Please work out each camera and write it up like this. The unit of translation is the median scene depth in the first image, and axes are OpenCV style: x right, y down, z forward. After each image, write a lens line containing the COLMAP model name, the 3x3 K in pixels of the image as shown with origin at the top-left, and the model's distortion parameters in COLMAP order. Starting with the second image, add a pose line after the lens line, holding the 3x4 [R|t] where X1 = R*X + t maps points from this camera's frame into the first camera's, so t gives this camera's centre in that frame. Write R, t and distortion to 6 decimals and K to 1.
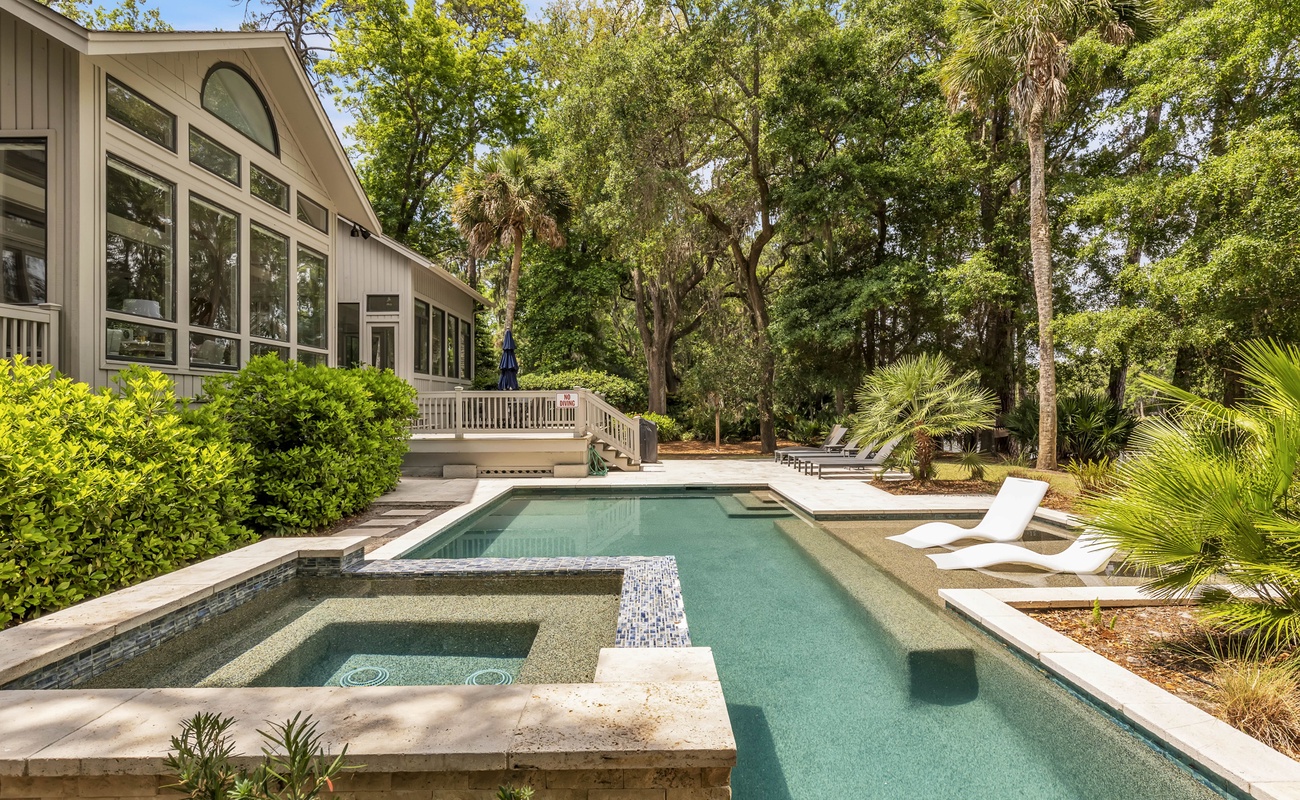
lens RADIAL K [[652.4, 0, 667.6], [0, 652.4, 412.9], [0, 0, 1]] dist [0.001876, -0.000623]
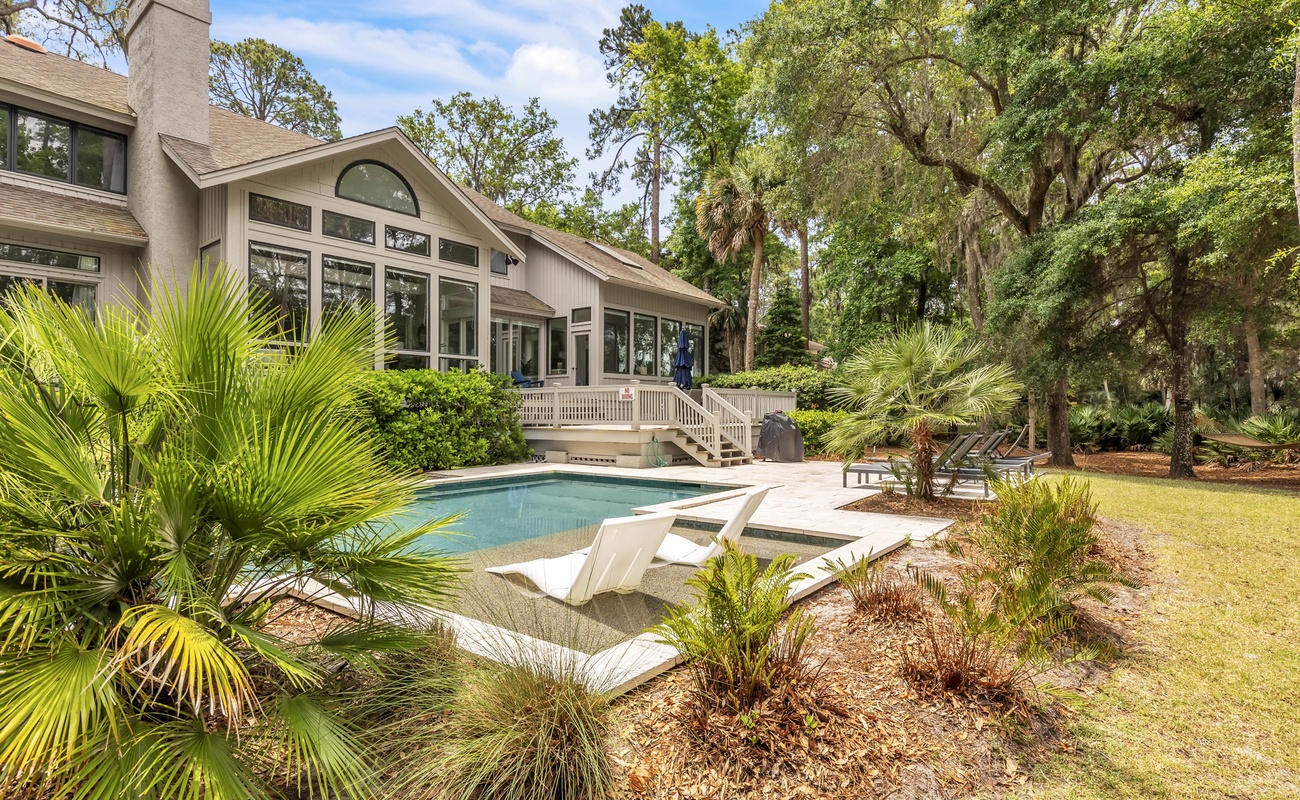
lens RADIAL K [[652.4, 0, 667.6], [0, 652.4, 412.9], [0, 0, 1]] dist [0.001876, -0.000623]
pose [[0.786376, 0.006271, -0.617716, 0.548070], [-0.006451, 0.999977, 0.001940, 0.009198], [0.617714, 0.002459, 0.786399, 0.212421]]
